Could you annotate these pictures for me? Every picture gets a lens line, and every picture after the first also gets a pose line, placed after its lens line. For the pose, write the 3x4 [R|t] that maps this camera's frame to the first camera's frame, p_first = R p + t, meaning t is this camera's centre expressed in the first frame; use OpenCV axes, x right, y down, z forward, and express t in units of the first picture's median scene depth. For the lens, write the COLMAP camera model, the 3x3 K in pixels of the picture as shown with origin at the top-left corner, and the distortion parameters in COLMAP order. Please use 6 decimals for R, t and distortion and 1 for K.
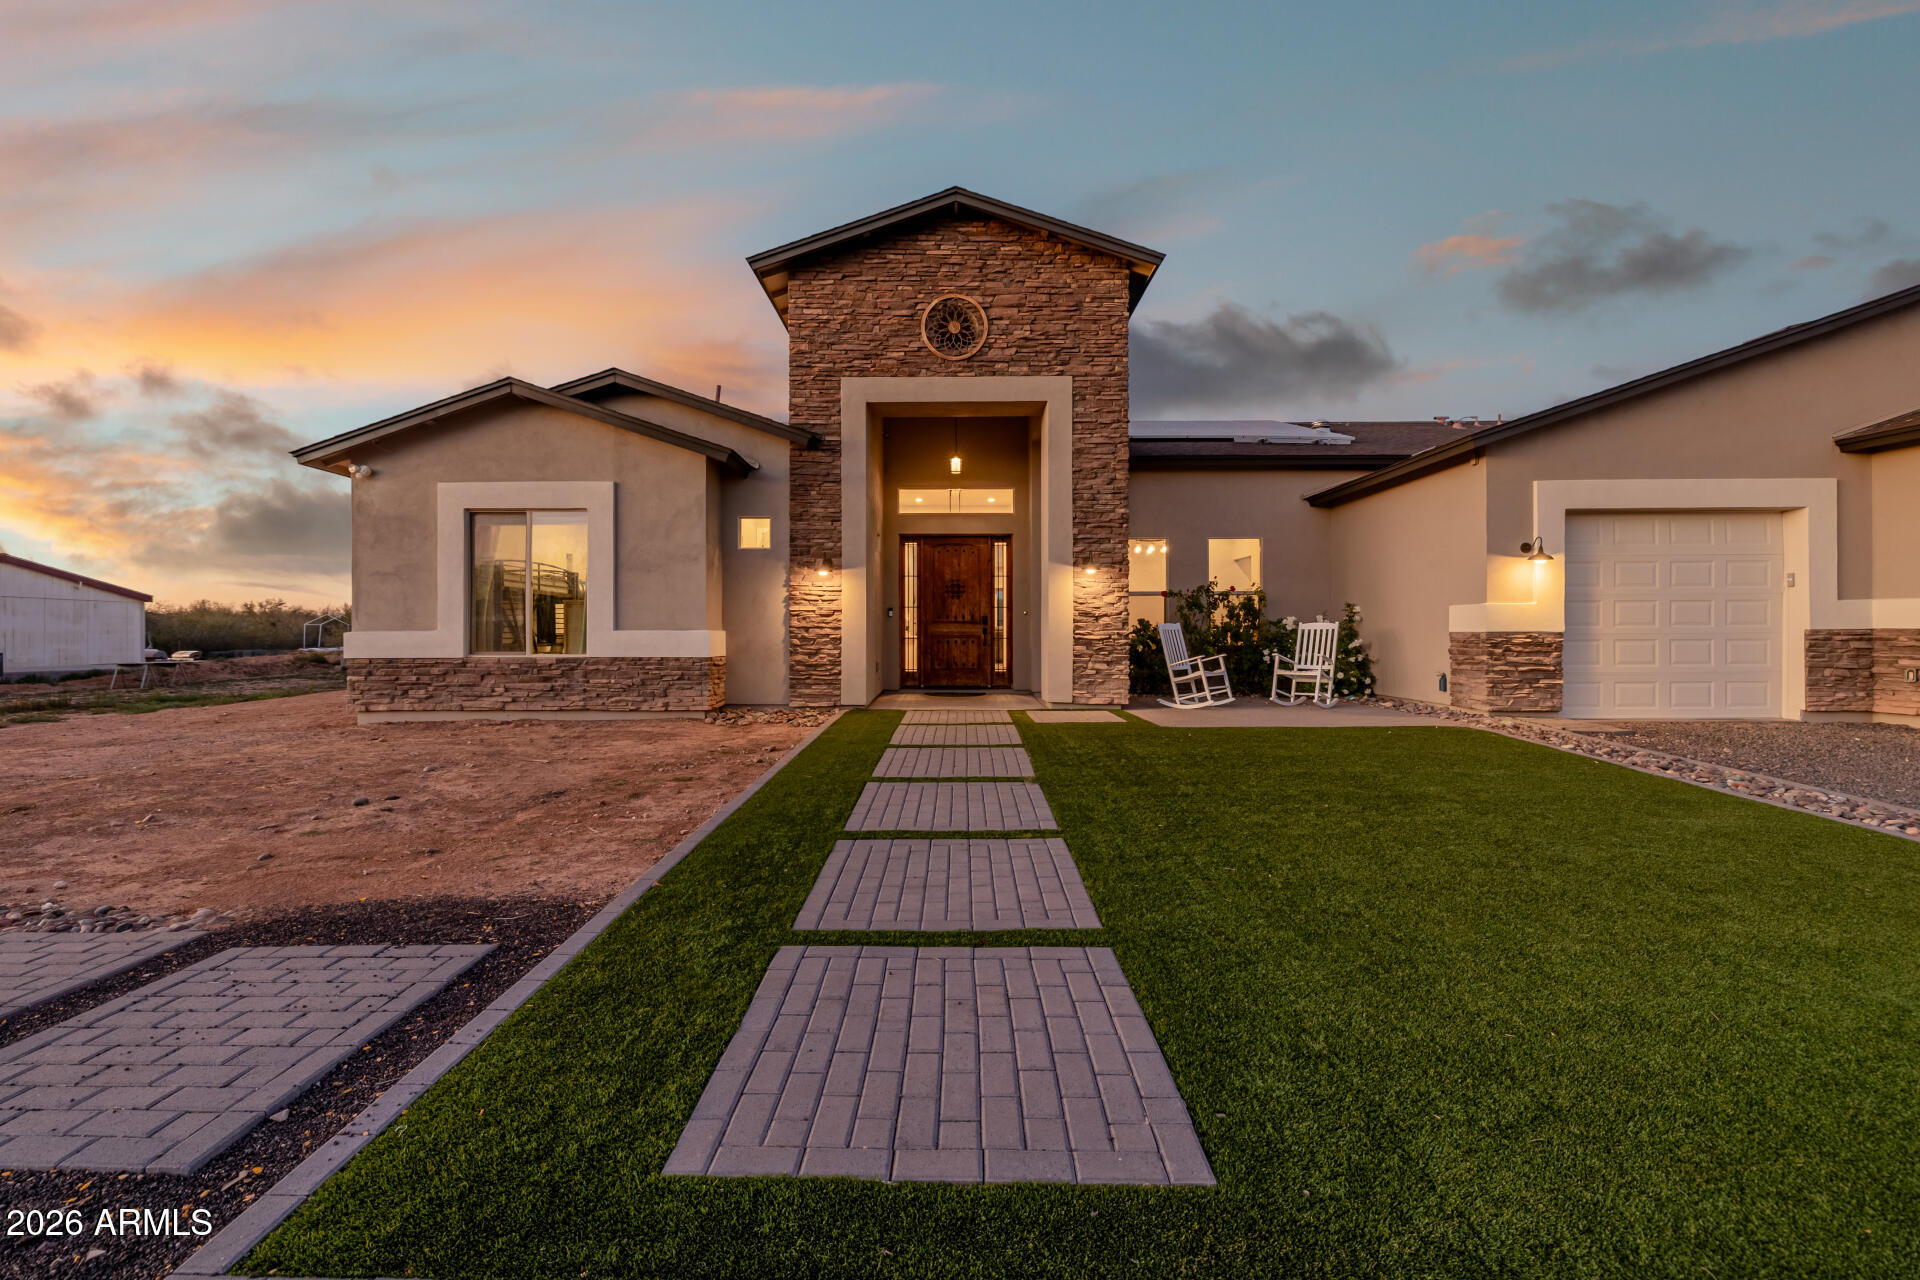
lens RADIAL K [[807.9, 0, 951.8], [0, 807.9, 632.9], [0, 0, 1]] dist [0.001020, 0.000816]
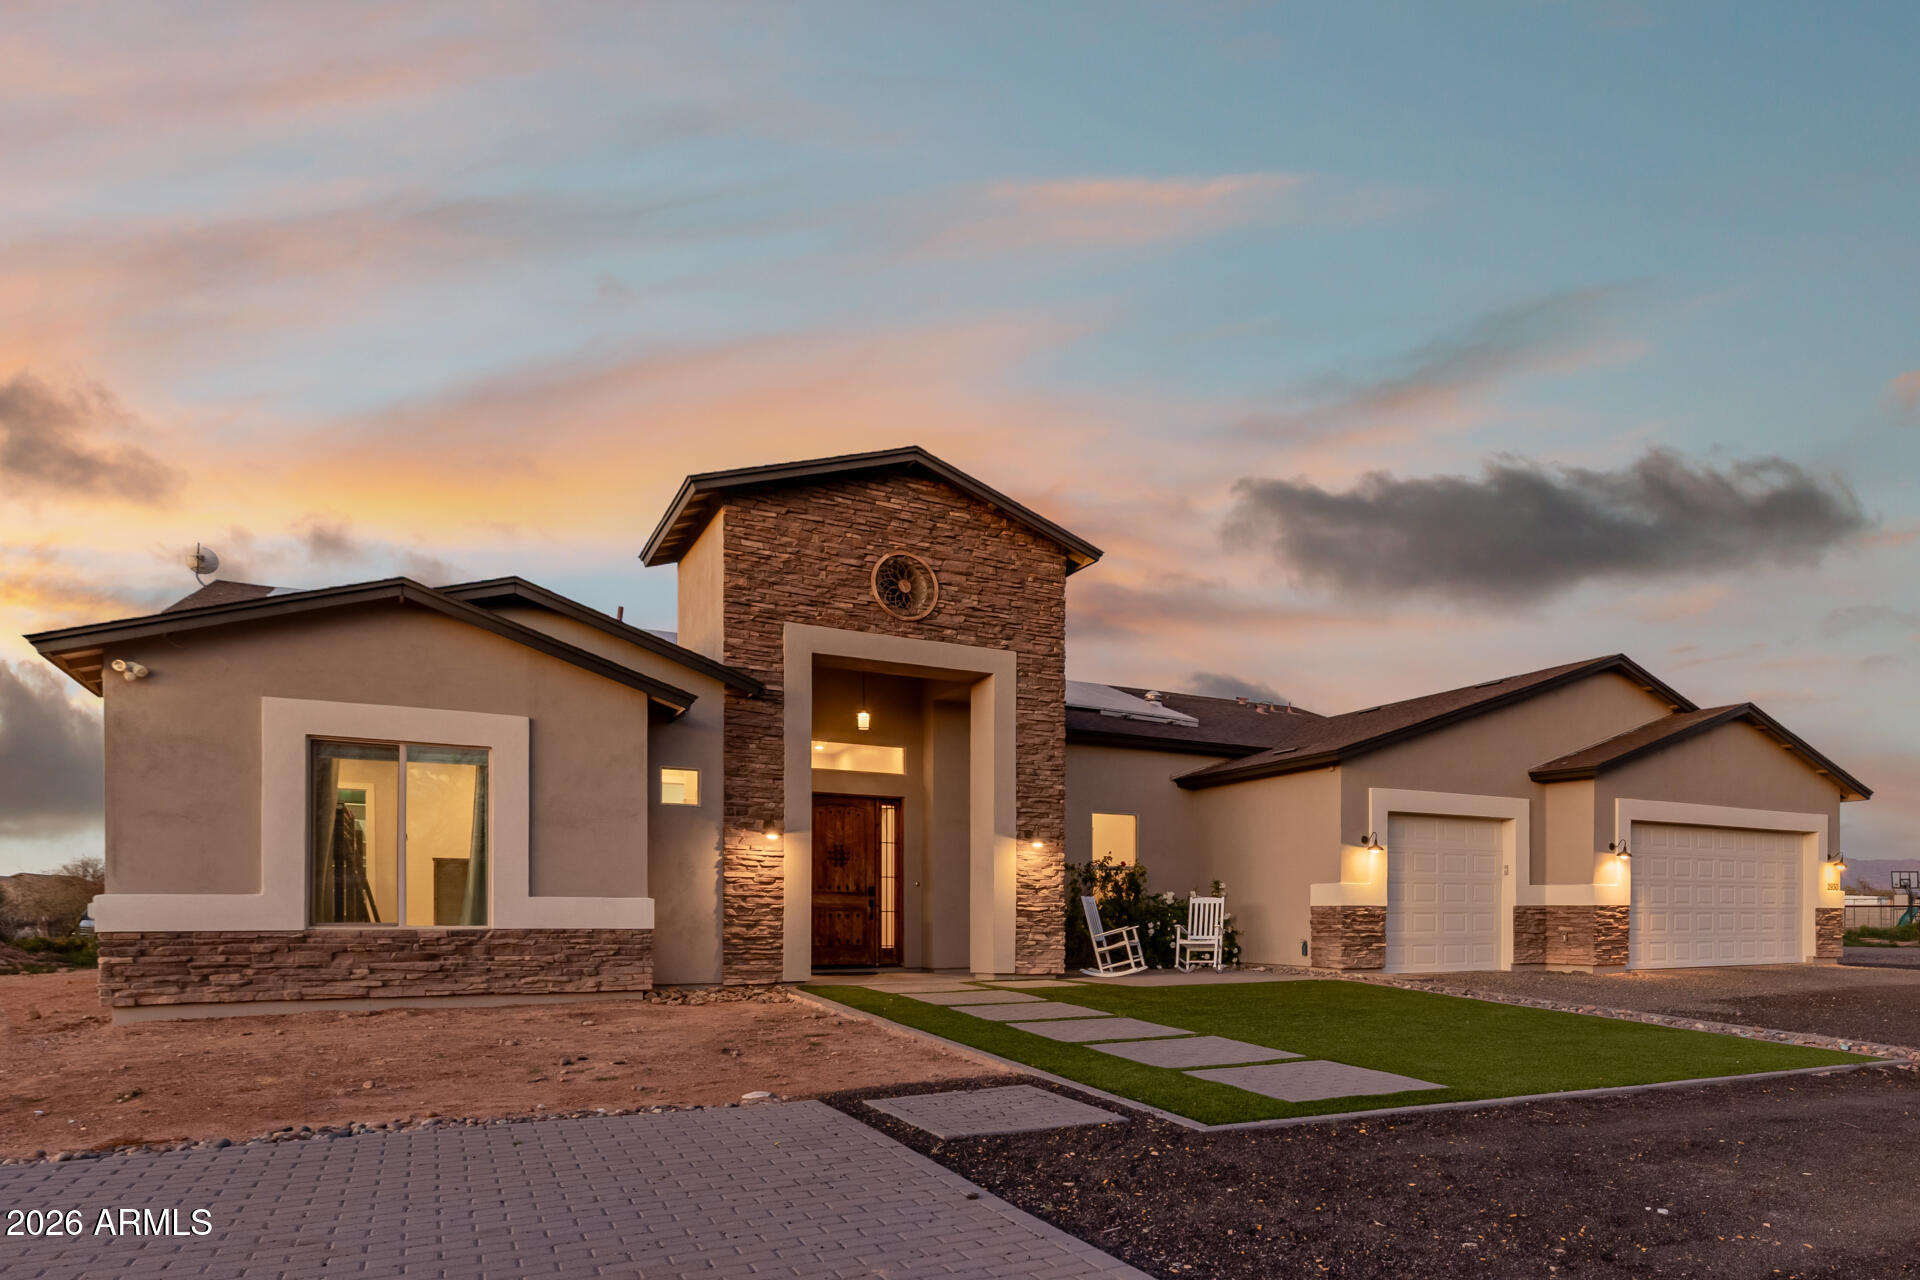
lens RADIAL K [[1165.2, 0, 1155.7], [0, 1165.2, 919.1], [0, 0, 1]] dist [-0.001301, 0.000579]
pose [[0.847382, 0.001347, 0.530982, -0.479685], [-0.003084, 0.999992, 0.002384, 0.014168], [-0.530974, -0.003657, 0.847380, -0.335898]]
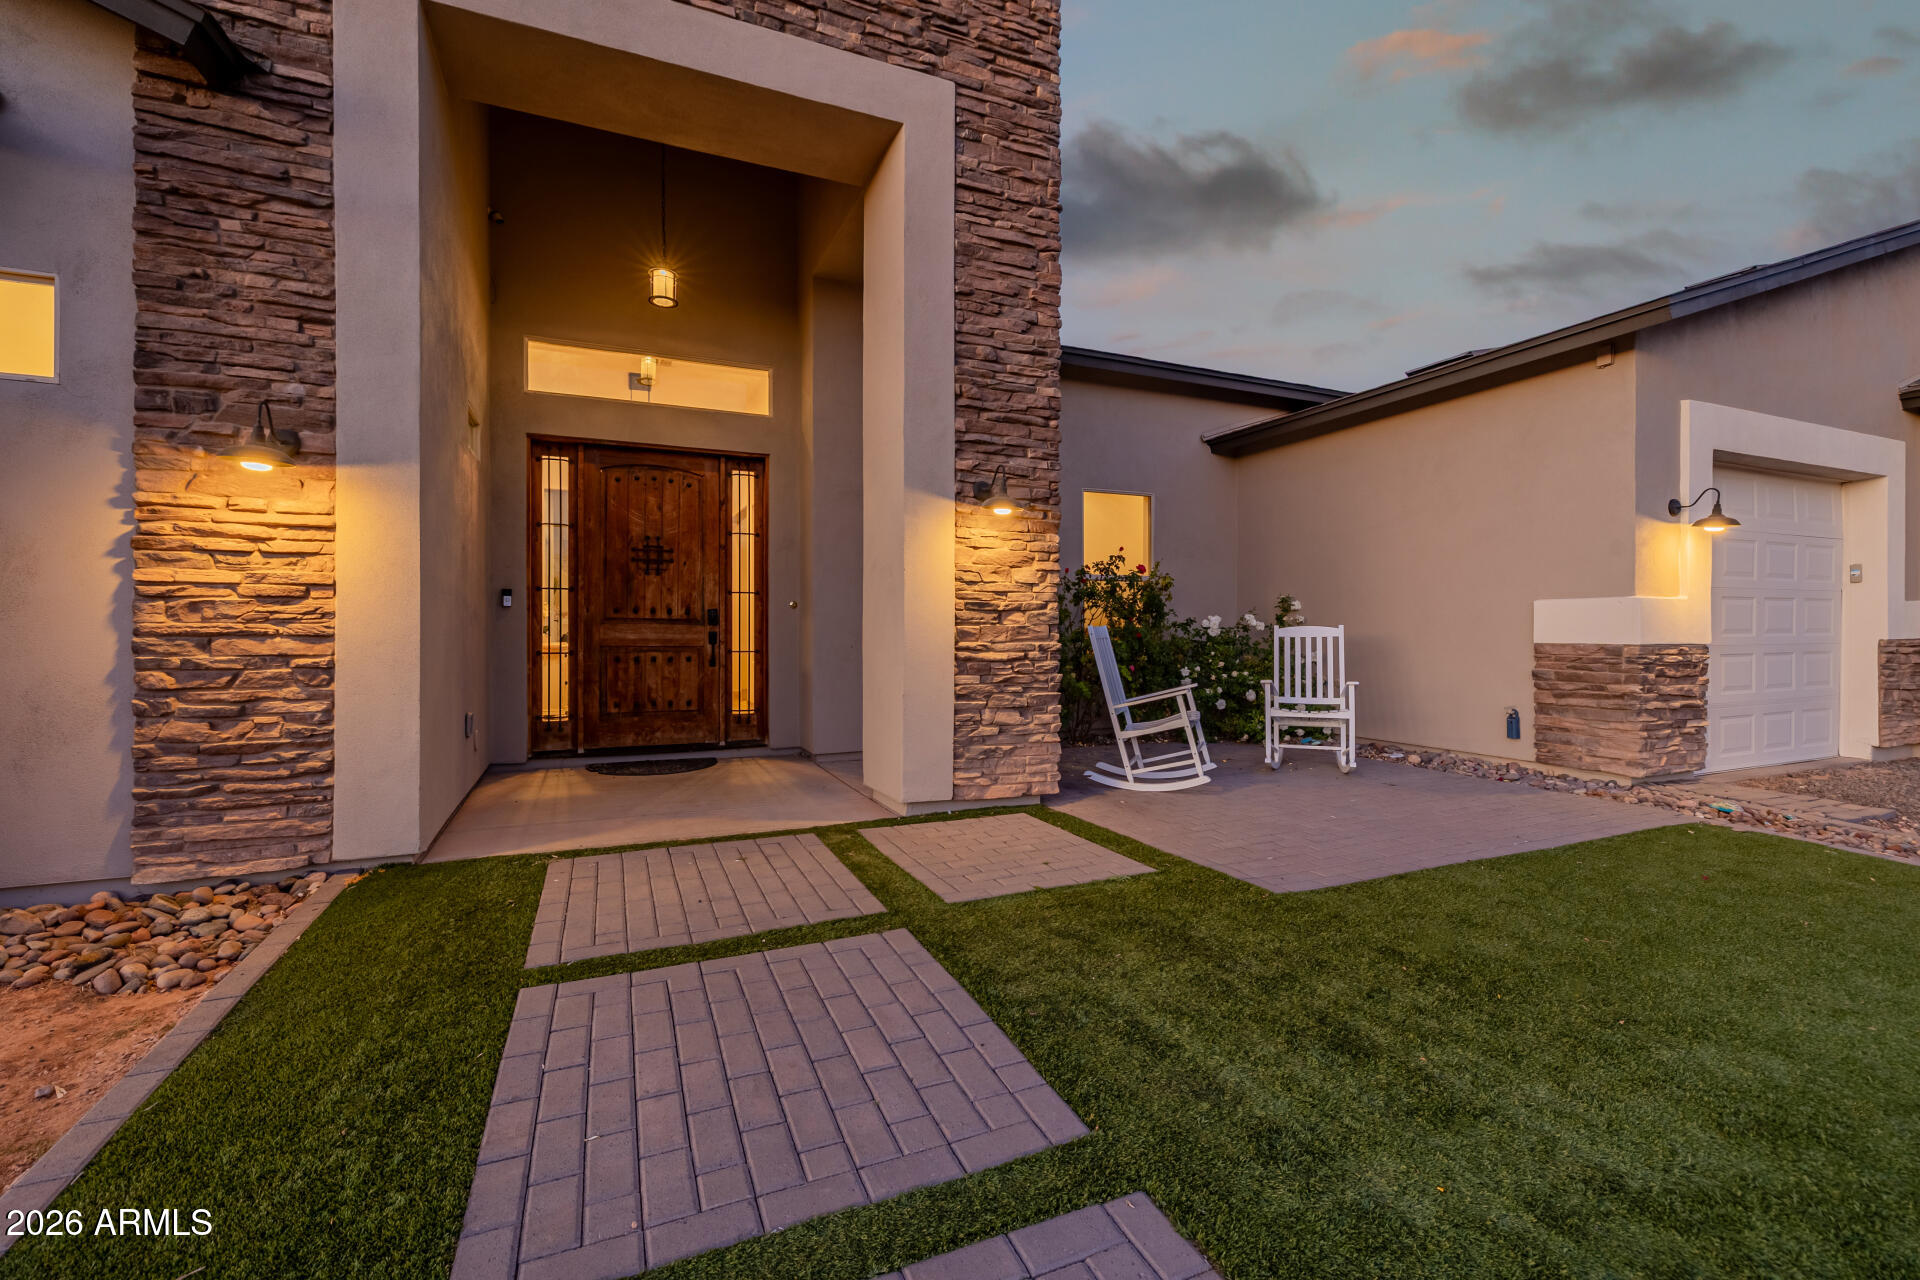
lens RADIAL K [[807.9, 0, 951.8], [0, 807.9, 632.9], [0, 0, 1]] dist [0.001020, 0.000816]
pose [[0.915623, 0.000844, 0.402037, -0.035005], [-0.002146, 0.999994, 0.002788, -0.009185], [-0.402032, -0.003415, 0.915619, 0.582608]]
